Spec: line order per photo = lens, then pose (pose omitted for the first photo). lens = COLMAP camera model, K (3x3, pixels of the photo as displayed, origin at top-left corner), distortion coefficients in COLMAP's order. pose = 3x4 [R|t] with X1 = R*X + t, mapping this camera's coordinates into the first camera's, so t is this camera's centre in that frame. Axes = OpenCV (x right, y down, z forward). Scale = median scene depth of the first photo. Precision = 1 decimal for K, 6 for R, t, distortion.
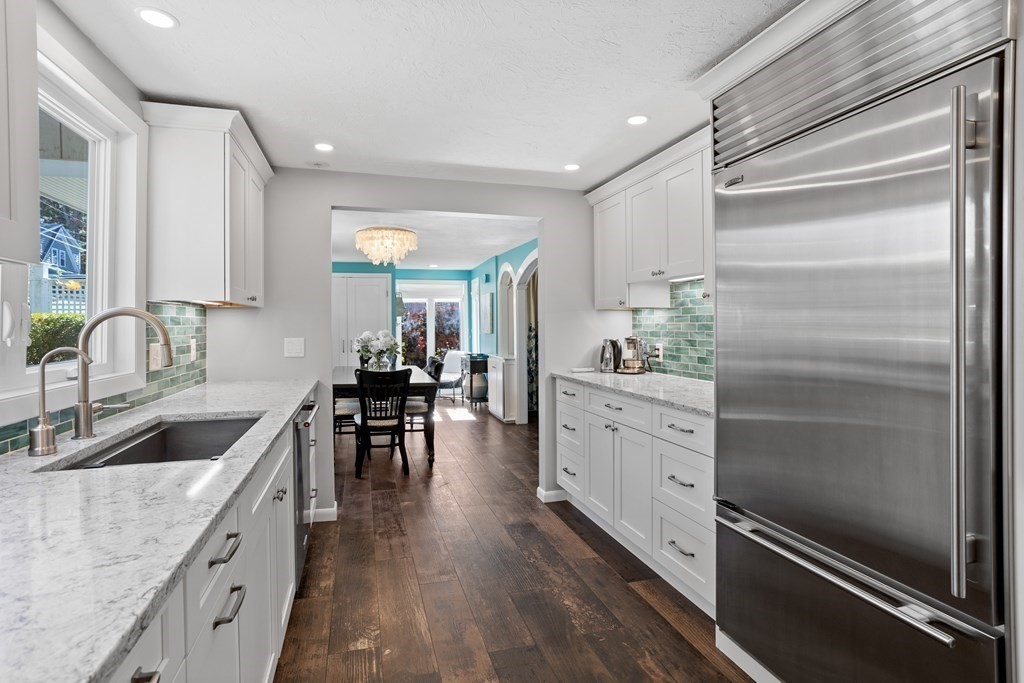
lens RADIAL K [[508.3, 0, 510.0], [0, 508.3, 334.5], [0, 0, 1]] dist [0.000801, 0.000724]
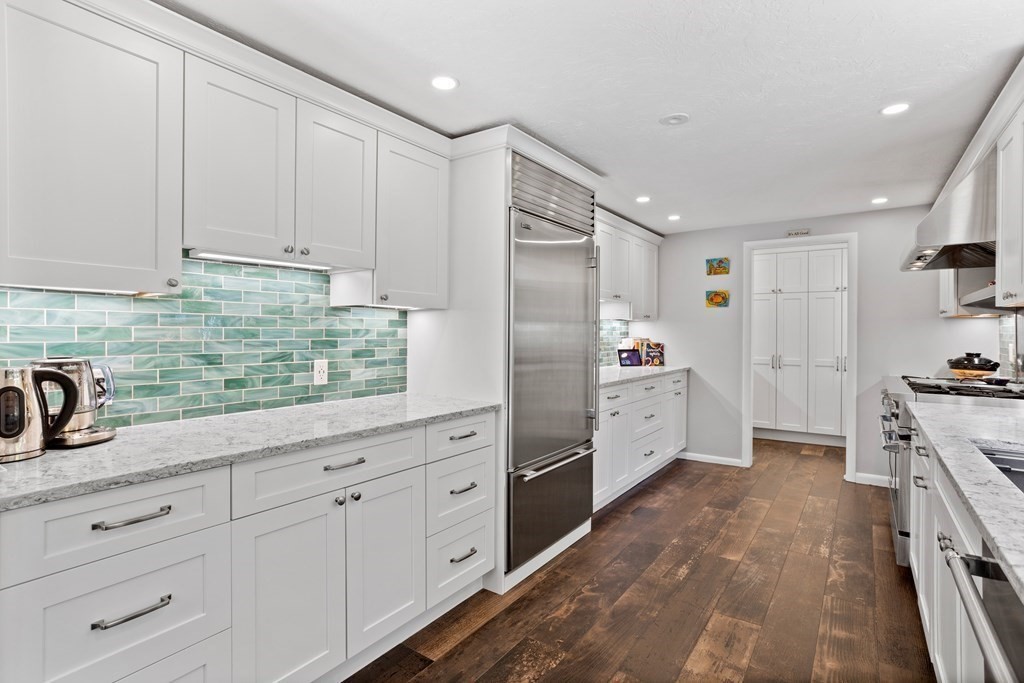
lens RADIAL K [[508.3, 0, 510.0], [0, 508.3, 334.5], [0, 0, 1]] dist [0.000801, 0.000724]
pose [[-0.612873, -0.006652, 0.790153, -0.372595], [0.010638, 0.999804, 0.016668, -0.020912], [-0.790110, 0.018621, -0.612683, 1.130535]]
